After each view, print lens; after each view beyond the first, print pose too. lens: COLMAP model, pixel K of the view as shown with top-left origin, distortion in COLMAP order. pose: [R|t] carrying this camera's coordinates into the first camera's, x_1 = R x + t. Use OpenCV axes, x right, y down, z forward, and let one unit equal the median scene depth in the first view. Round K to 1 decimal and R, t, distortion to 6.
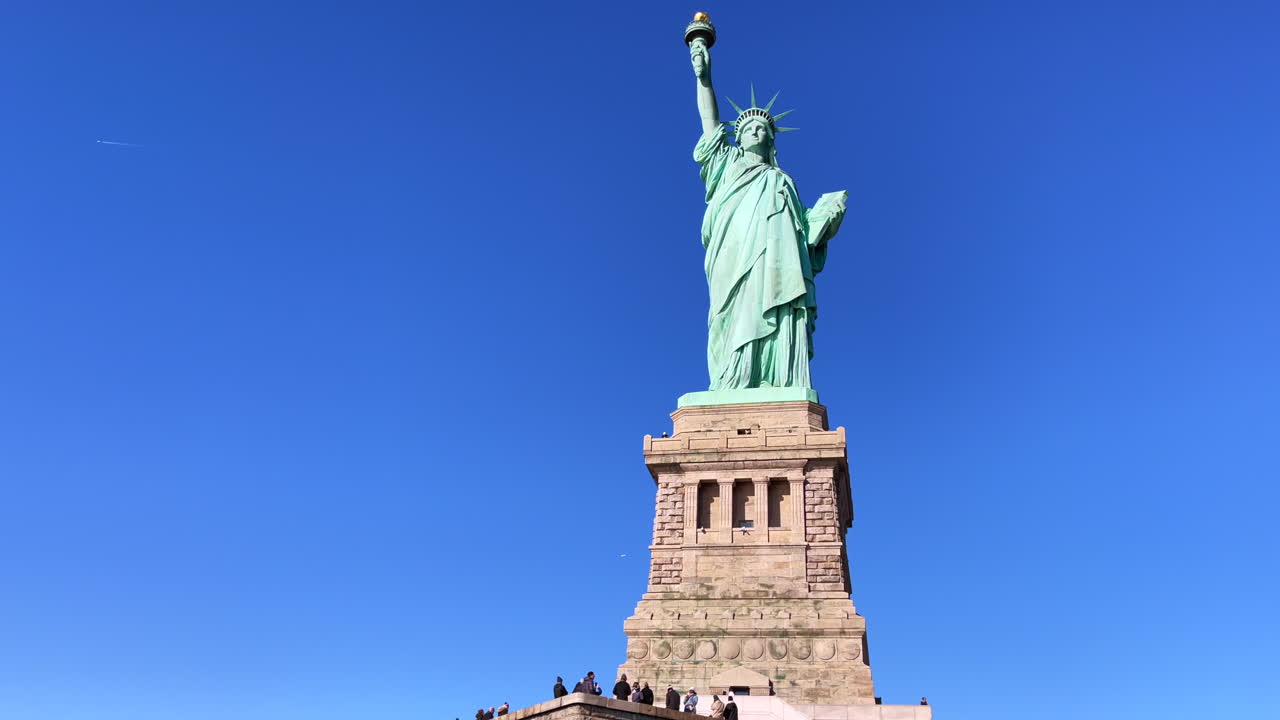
lens RADIAL K [[1036.4, 0, 640.0], [0, 1036.4, 360.0], [0, 0, 1]] dist [0.000261, -0.000100]
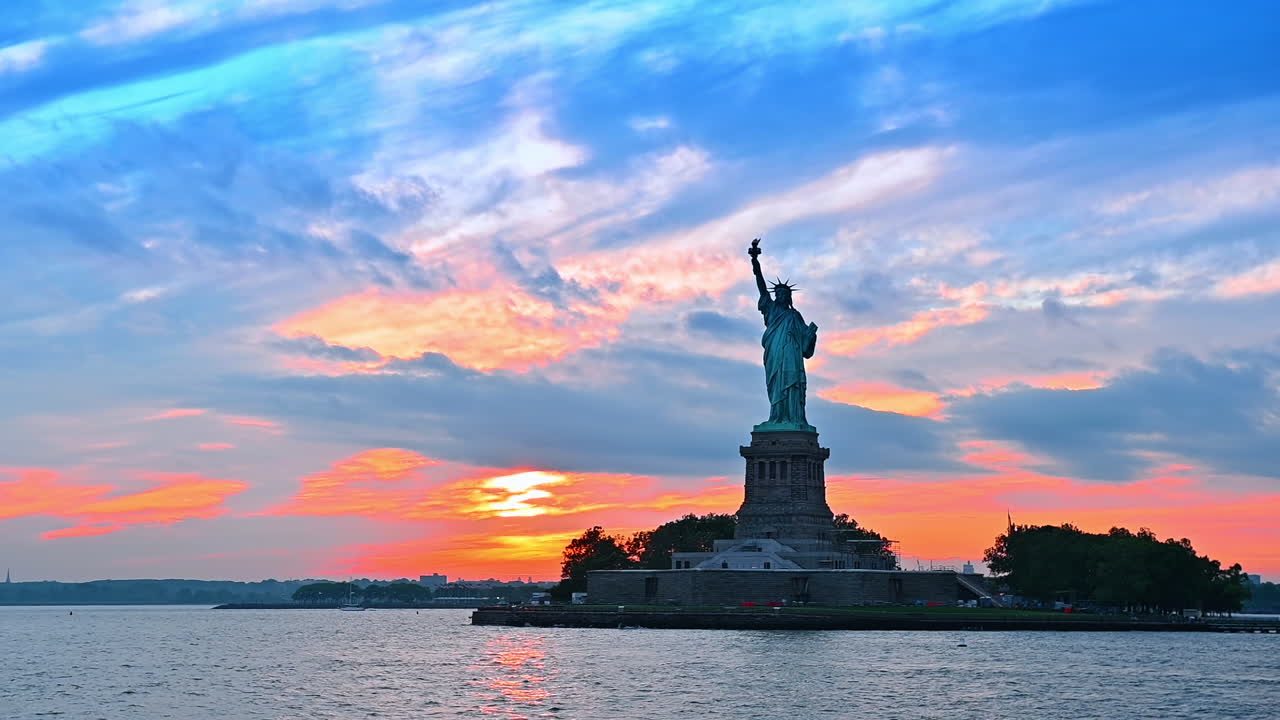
lens RADIAL K [[2081.8, 0, 640.0], [0, 2081.8, 360.0], [0, 0, 1]] dist [0.149177, -0.025547]
pose [[0.963419, -0.071460, -0.258298, 1.340260], [0.171486, 0.905035, 0.389236, -2.623226], [0.205954, -0.419291, 0.884182, -4.379842]]
